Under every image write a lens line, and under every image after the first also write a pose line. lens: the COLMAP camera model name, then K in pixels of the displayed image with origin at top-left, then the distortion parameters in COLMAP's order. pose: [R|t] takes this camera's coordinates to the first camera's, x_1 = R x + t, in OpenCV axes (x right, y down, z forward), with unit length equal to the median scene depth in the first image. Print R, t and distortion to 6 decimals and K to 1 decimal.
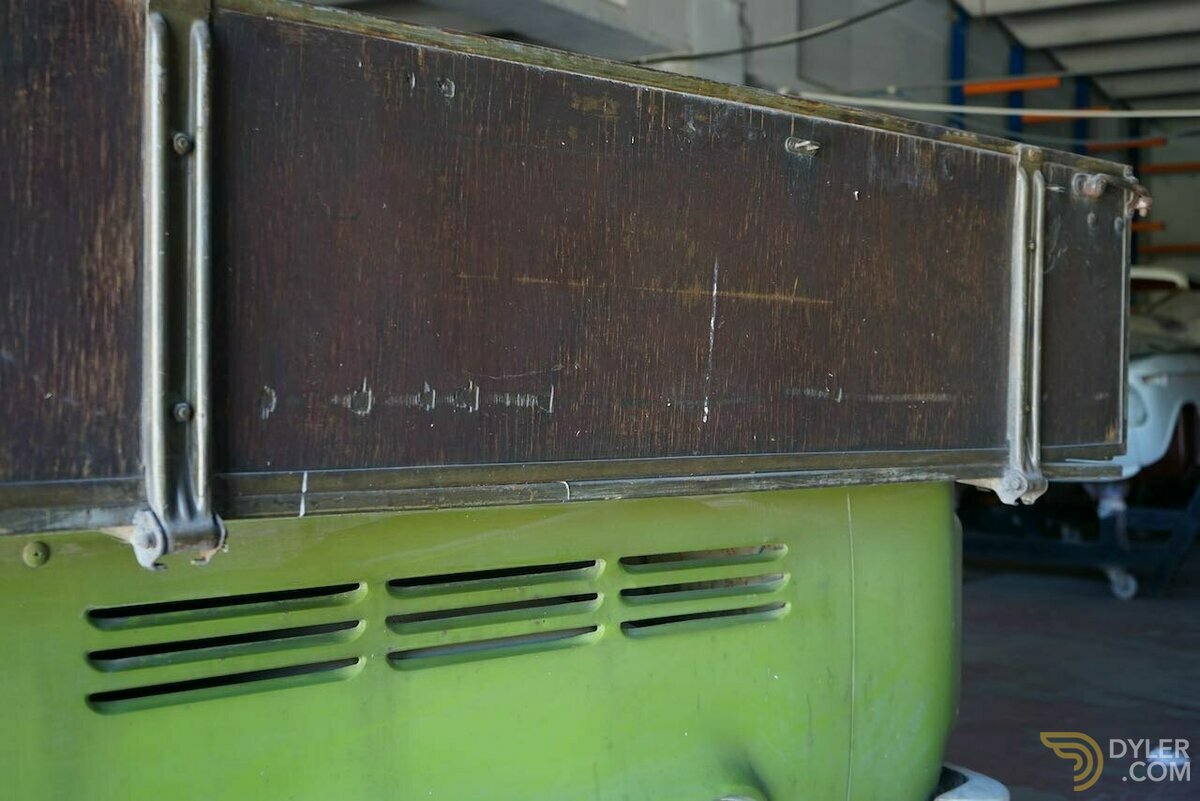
lens RADIAL K [[1555.7, 0, 600.0], [0, 1555.7, 400.5], [0, 0, 1]] dist [-0.007383, -0.030239]
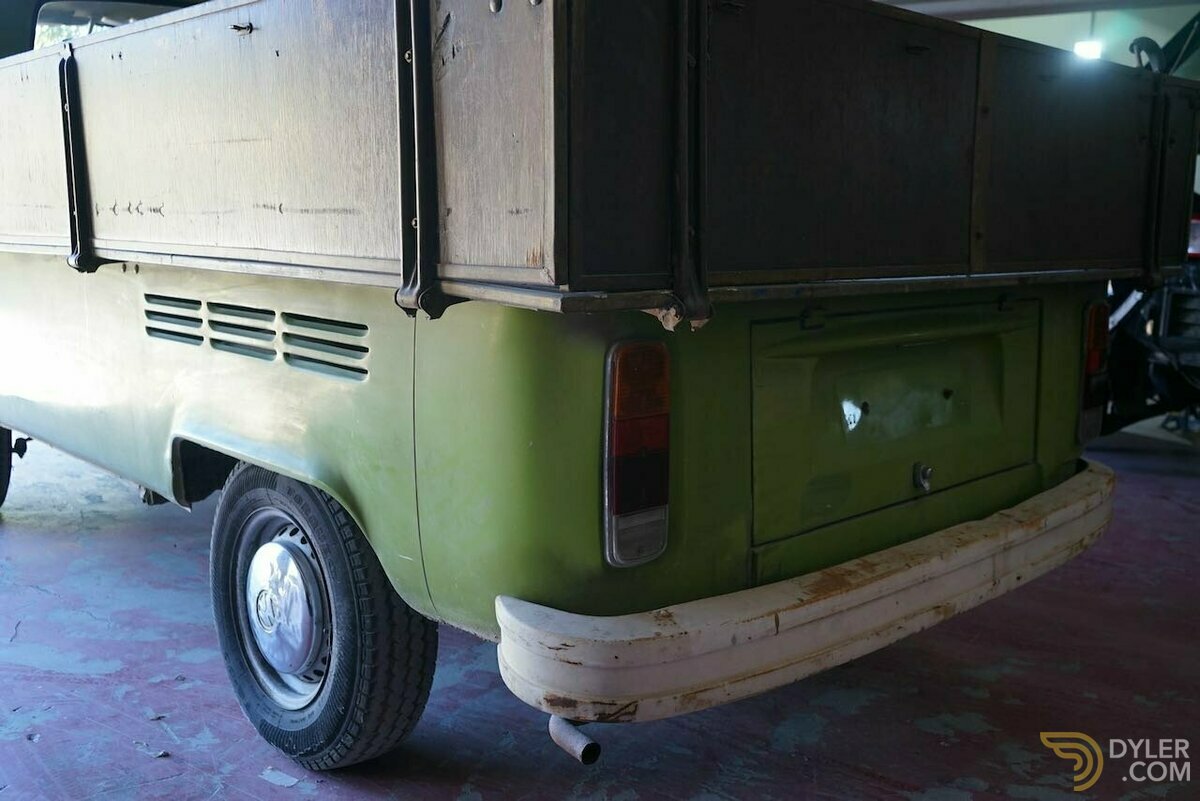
lens RADIAL K [[1138.6, 0, 600.0], [0, 1138.6, 400.5], [0, 0, 1]] dist [0.014092, 0.017191]
pose [[0.000044, 0.148449, -0.988920, 1.302518], [-0.024485, 0.988624, 0.148403, 0.008895], [0.999700, 0.024208, 0.003679, 1.460397]]
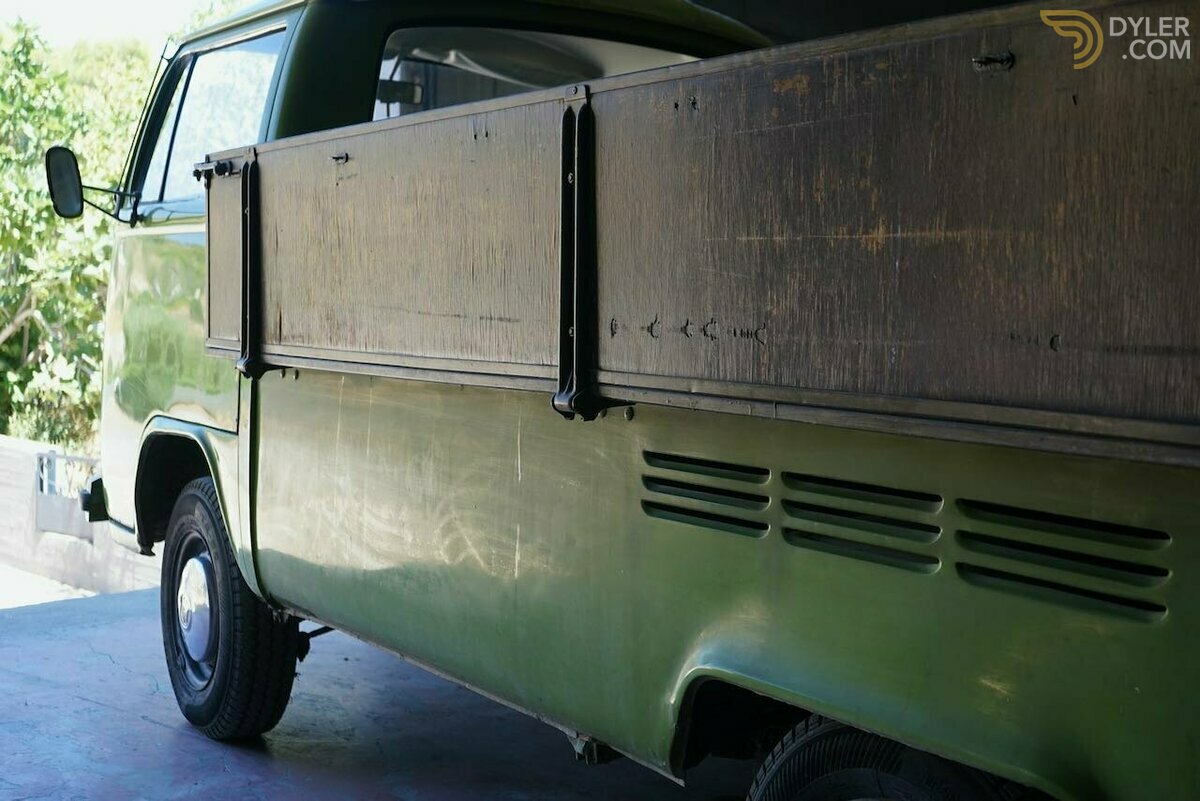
lens RADIAL K [[1568.4, 0, 600.0], [0, 1568.4, 400.5], [0, 0, 1]] dist [-0.029624, -0.009405]
pose [[-0.134245, 0.047279, -0.989820, 1.146481], [-0.040880, 0.997747, 0.053202, -0.008751], [0.990105, 0.047606, -0.132009, 0.981131]]
